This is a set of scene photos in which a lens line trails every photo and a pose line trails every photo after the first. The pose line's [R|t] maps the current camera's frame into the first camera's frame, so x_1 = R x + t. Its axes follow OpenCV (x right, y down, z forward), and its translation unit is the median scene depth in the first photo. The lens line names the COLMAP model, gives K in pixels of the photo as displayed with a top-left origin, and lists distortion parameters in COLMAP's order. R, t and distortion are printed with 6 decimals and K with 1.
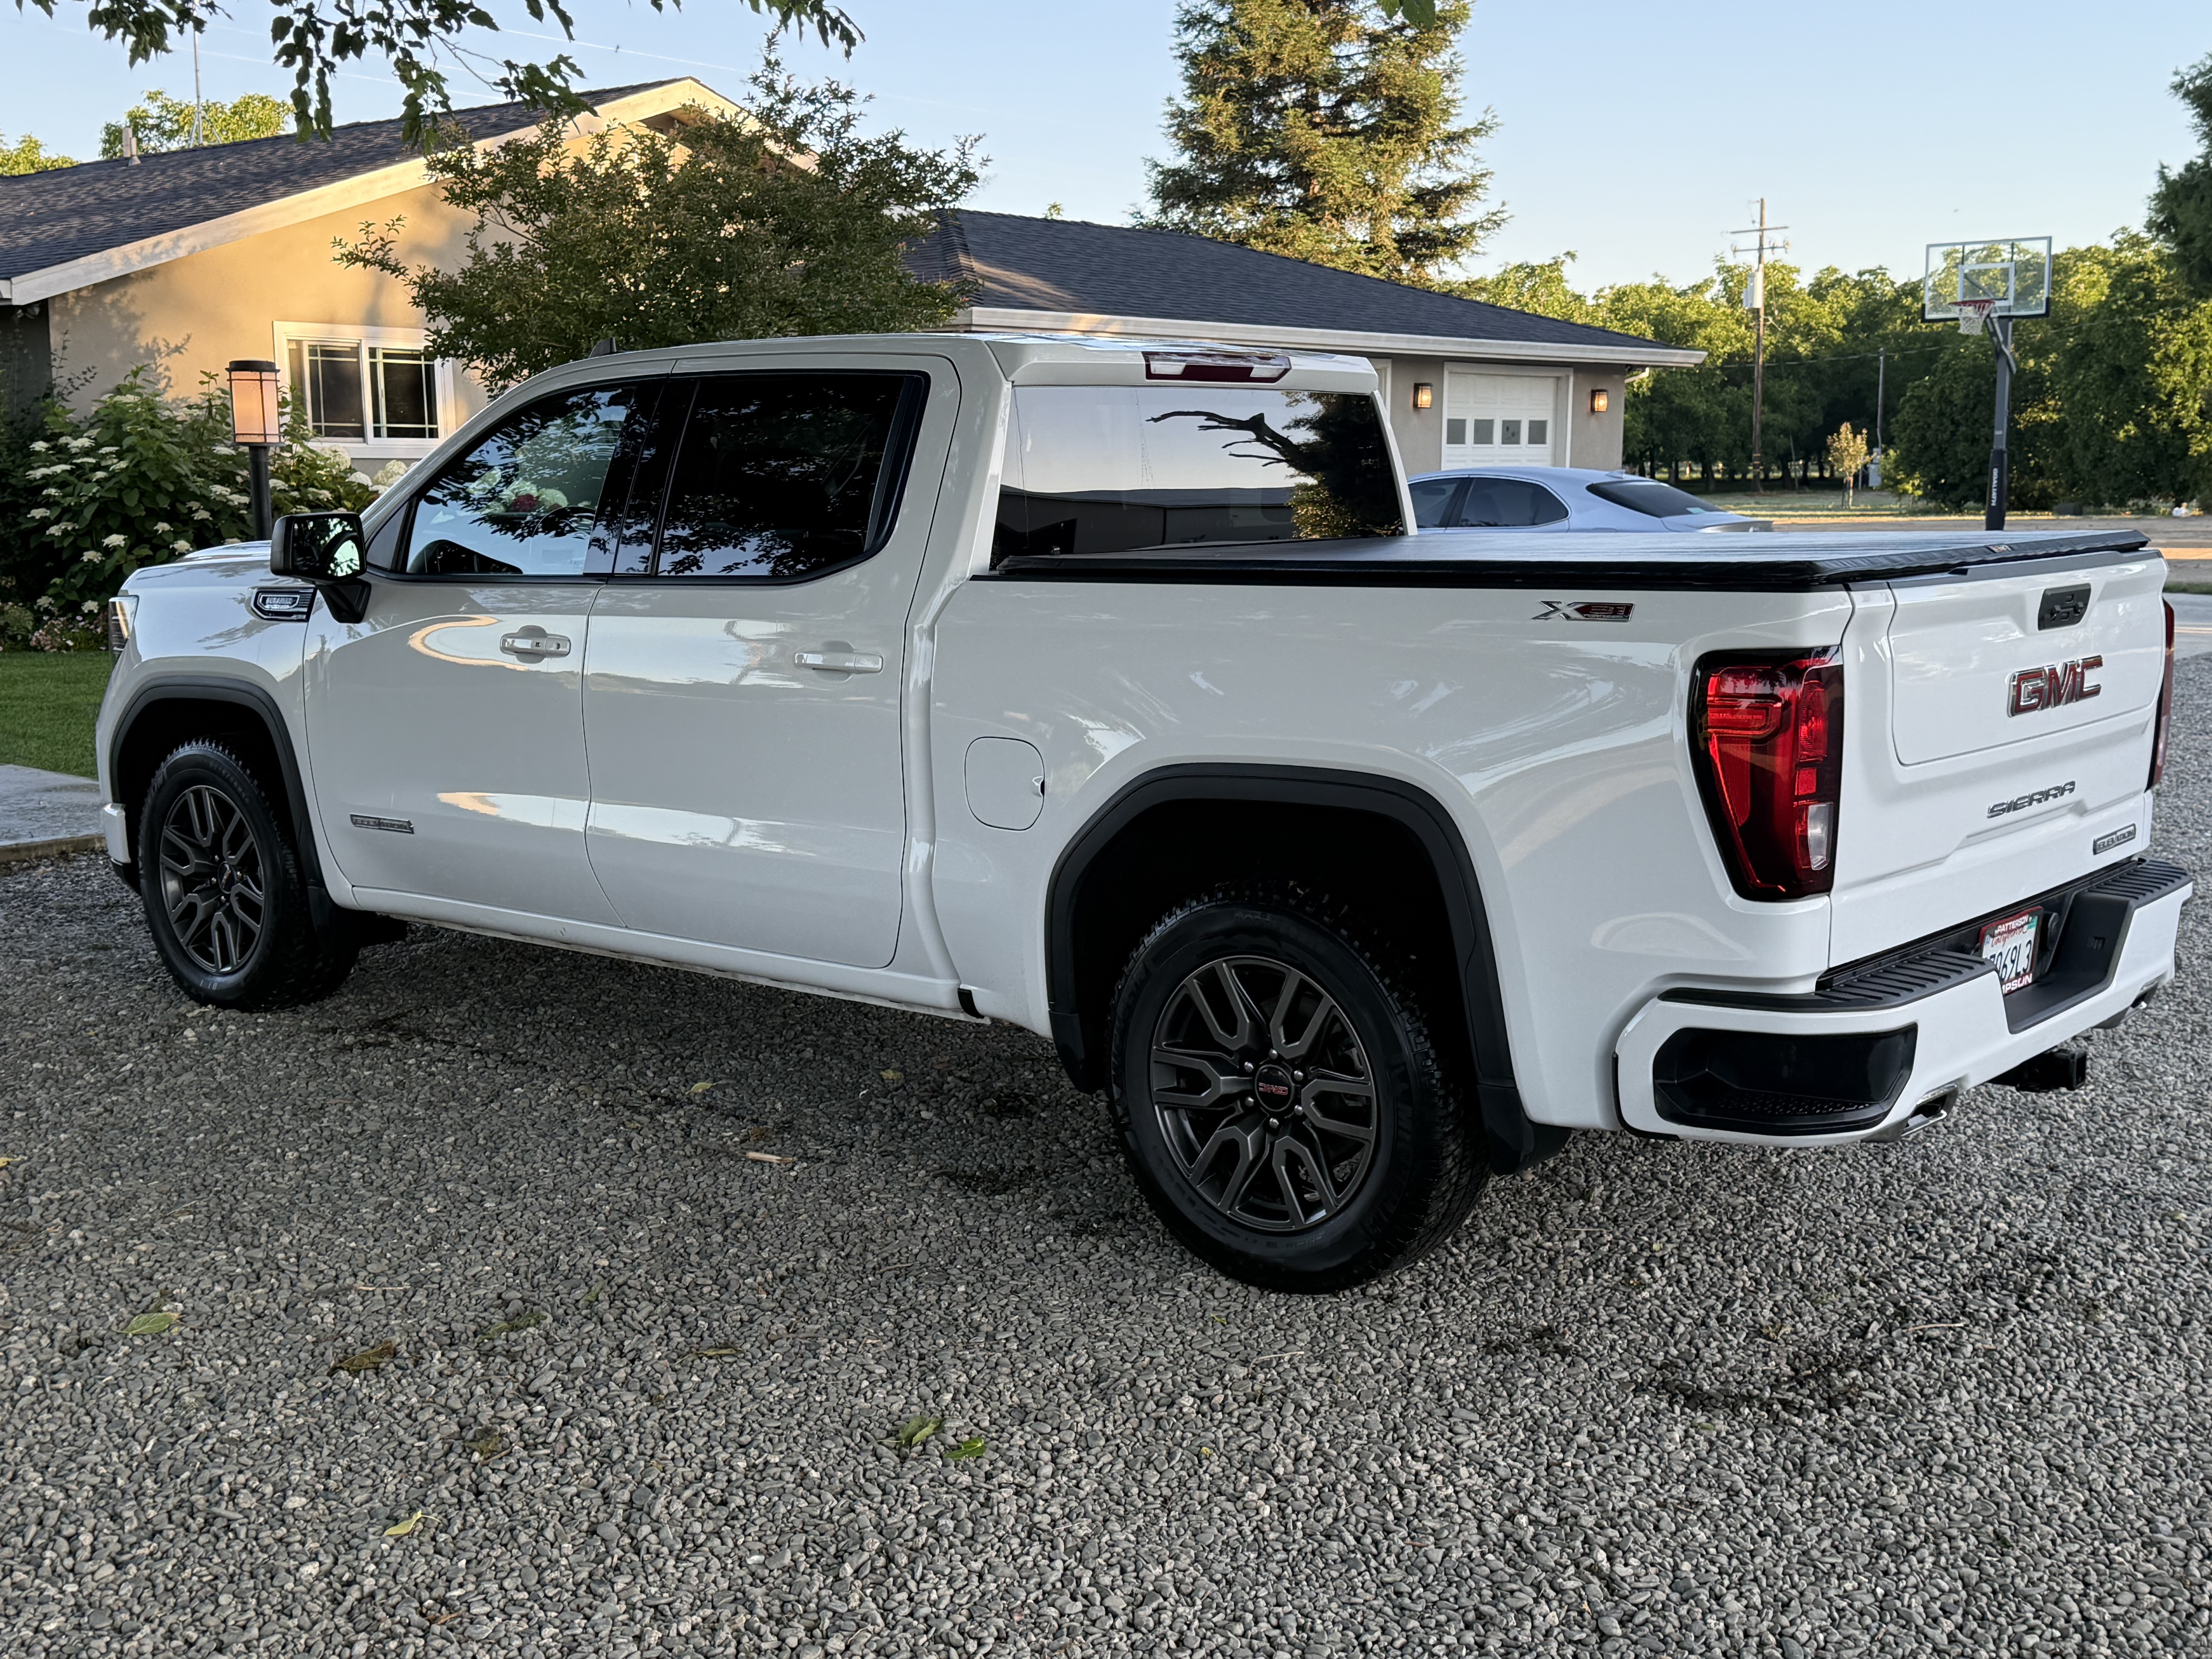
lens RADIAL K [[2435.1, 0, 1089.8], [0, 2435.1, 853.3], [0, 0, 1]] dist [0.052515, 0.000000]
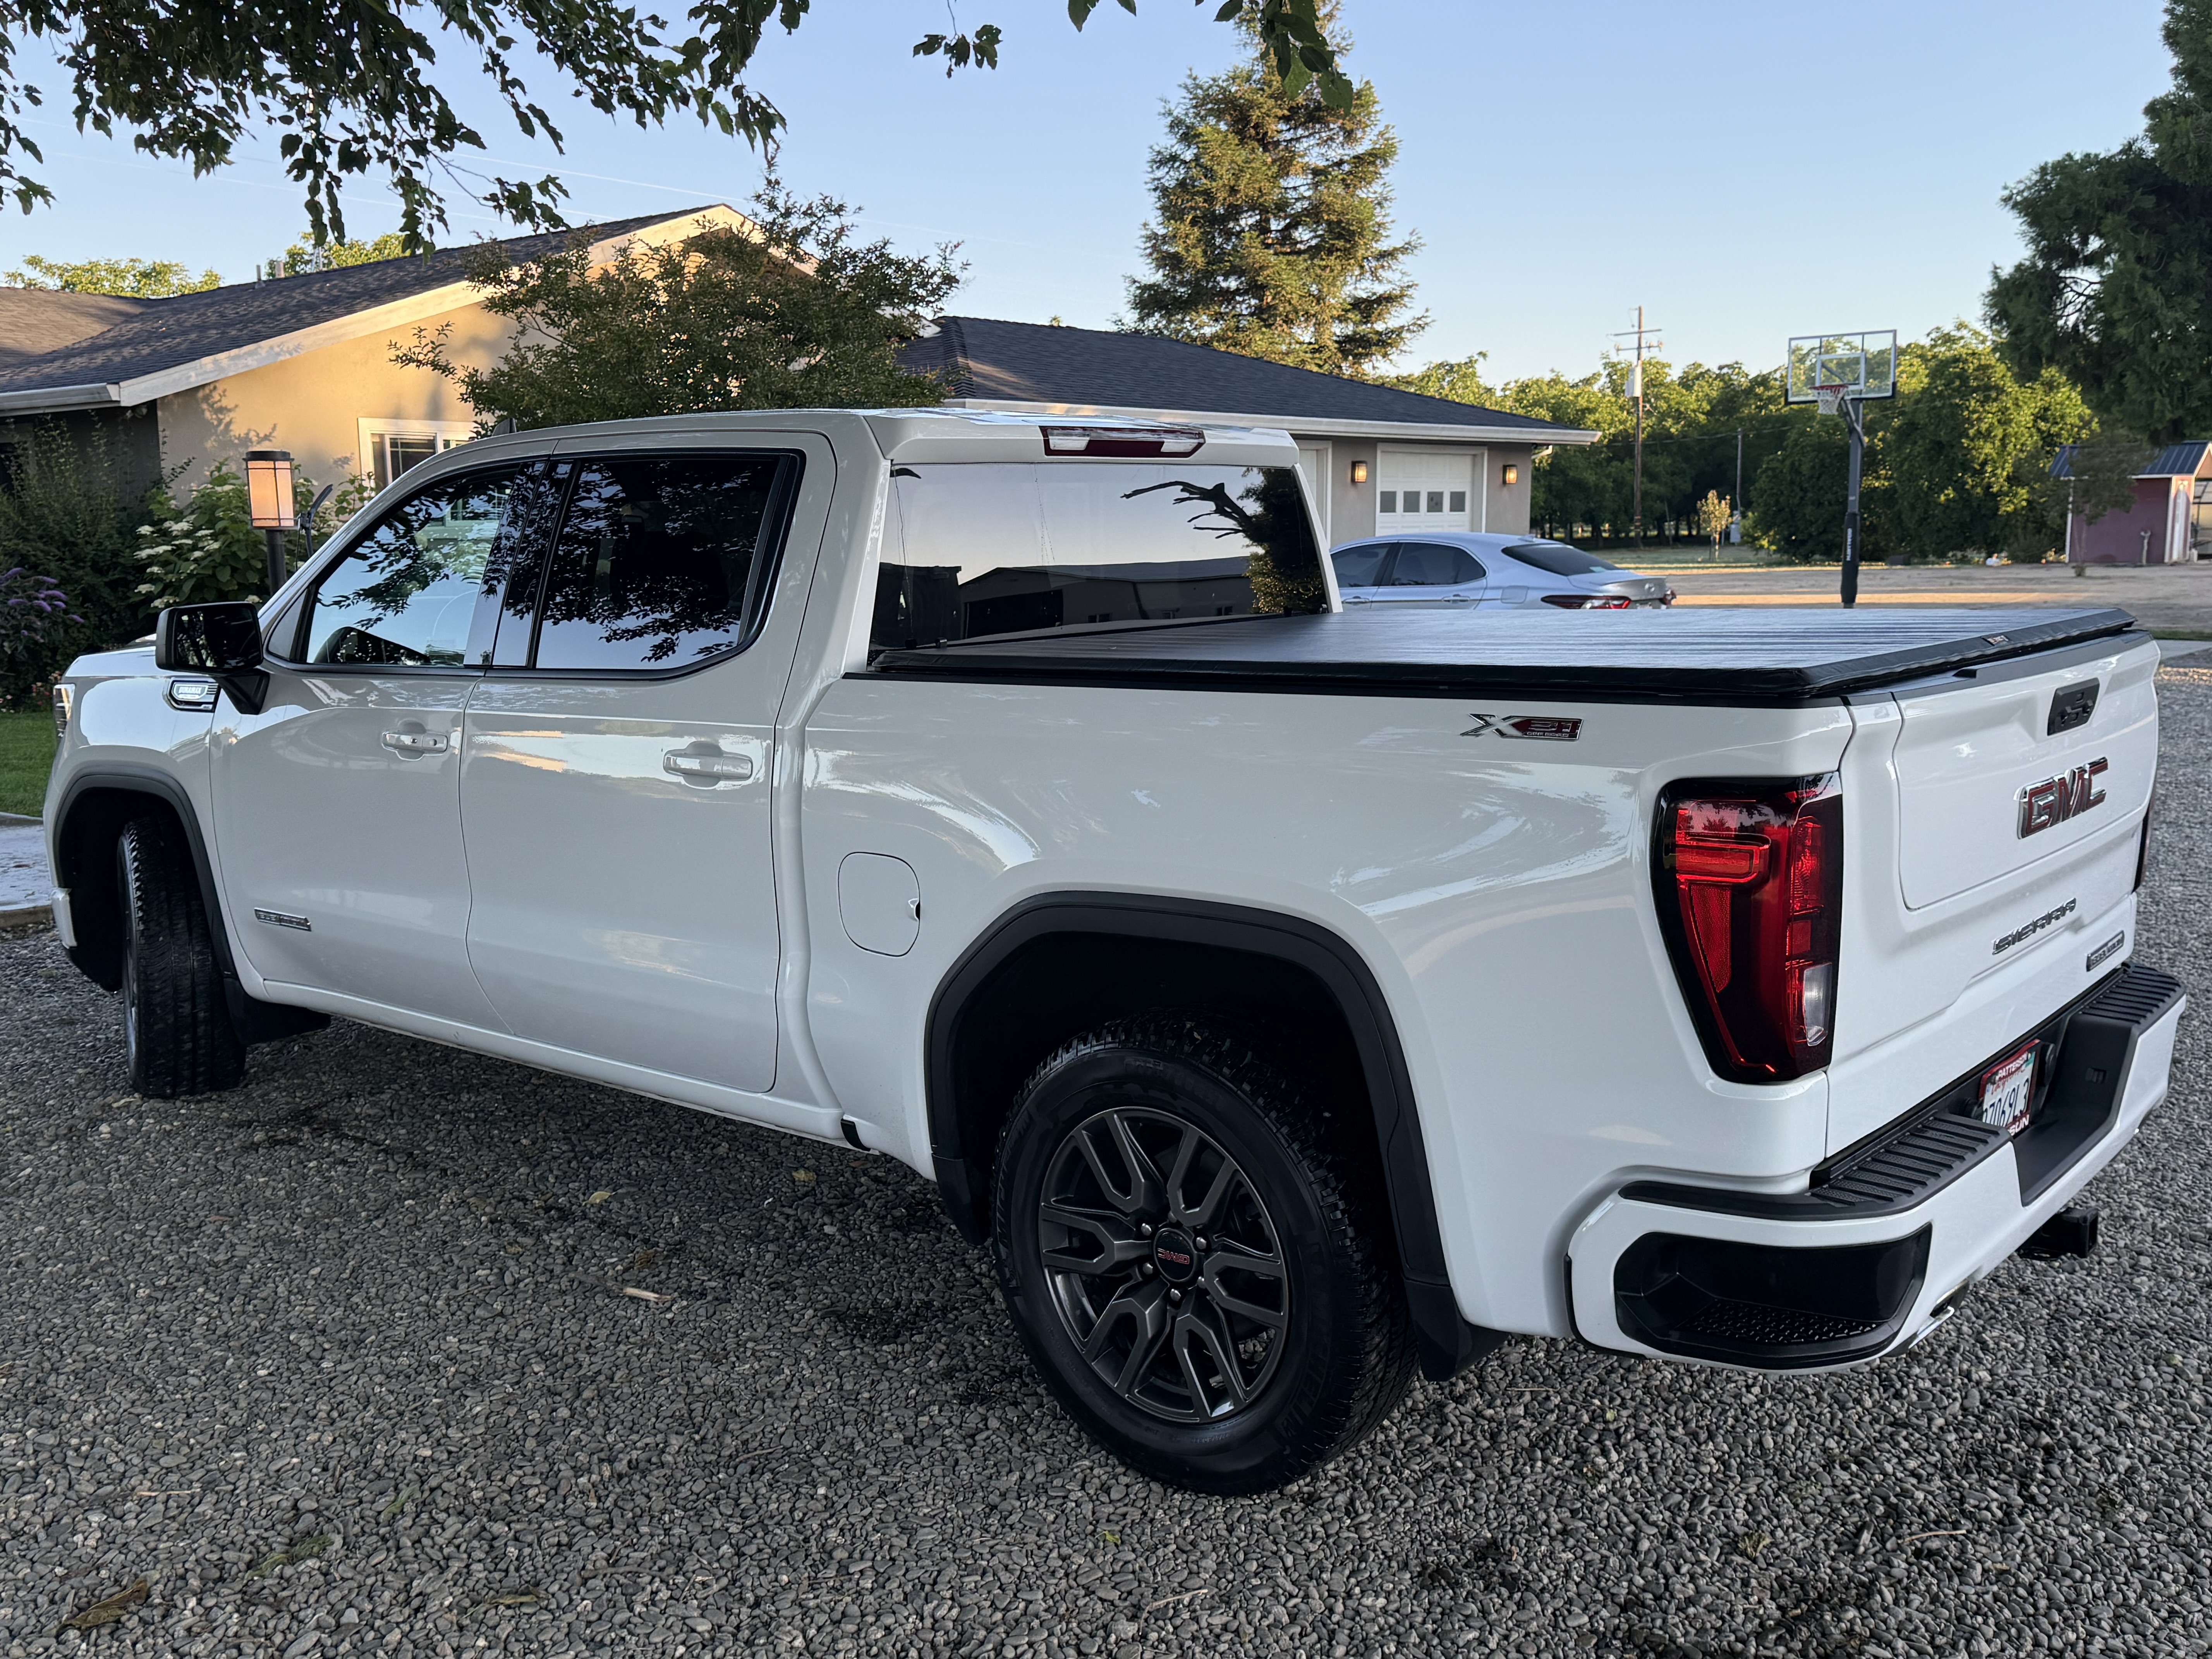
lens RADIAL K [[2049.6, 0, 1121.3], [0, 2049.6, 807.0], [0, 0, 1]] dist [0.007904, 0.000000]
pose [[0.999791, -0.013283, 0.015566, 0.040747], [0.013647, 0.999631, -0.023504, -0.041662], [-0.015248, 0.023712, 0.999603, 0.225617]]
